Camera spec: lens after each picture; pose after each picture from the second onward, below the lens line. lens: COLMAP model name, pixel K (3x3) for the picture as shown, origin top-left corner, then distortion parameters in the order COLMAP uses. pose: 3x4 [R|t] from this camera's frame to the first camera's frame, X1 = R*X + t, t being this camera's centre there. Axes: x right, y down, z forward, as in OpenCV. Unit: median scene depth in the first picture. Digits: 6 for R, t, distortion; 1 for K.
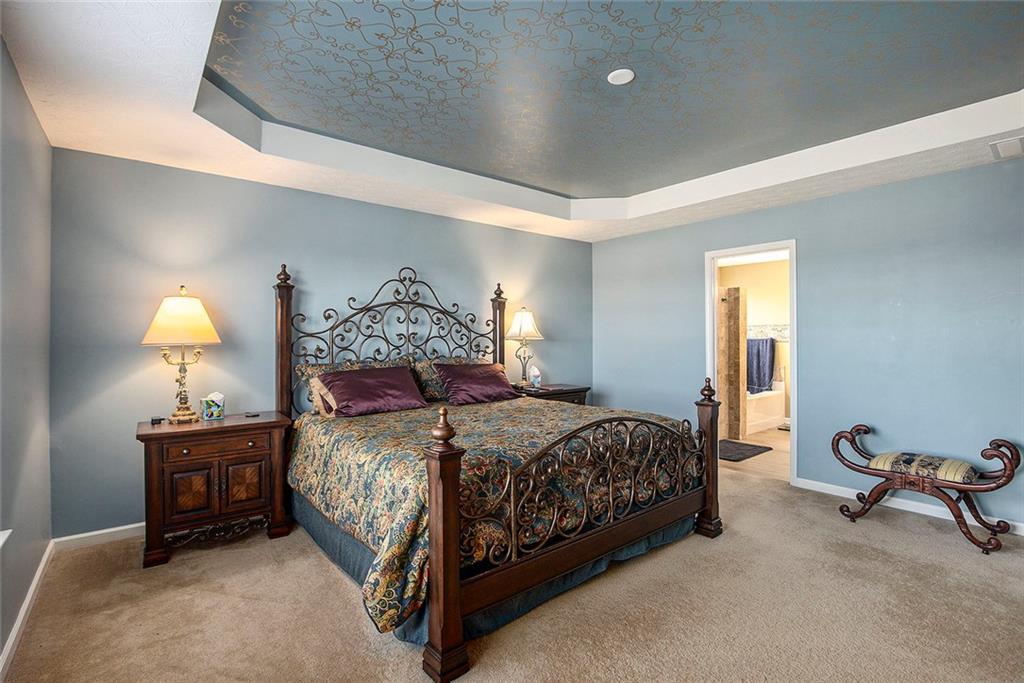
lens RADIAL K [[475.3, 0, 521.7], [0, 475.3, 340.1], [0, 0, 1]] dist [-0.035674, 0.000504]
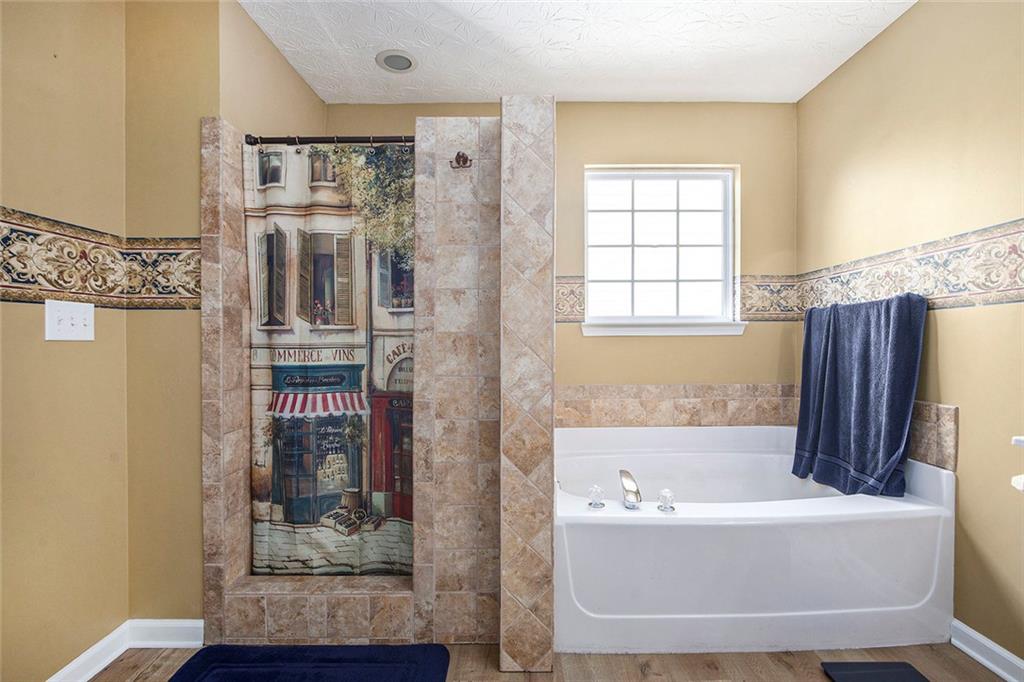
lens RADIAL K [[475.3, 0, 512.7], [0, 475.3, 341.0], [0, 0, 1]] dist [-0.035674, 0.000504]
pose [[0.772358, 0.008257, -0.635134, 0.524539], [-0.007310, 0.999965, 0.004110, 0.022075], [0.635146, 0.001468, 0.772391, 0.664775]]
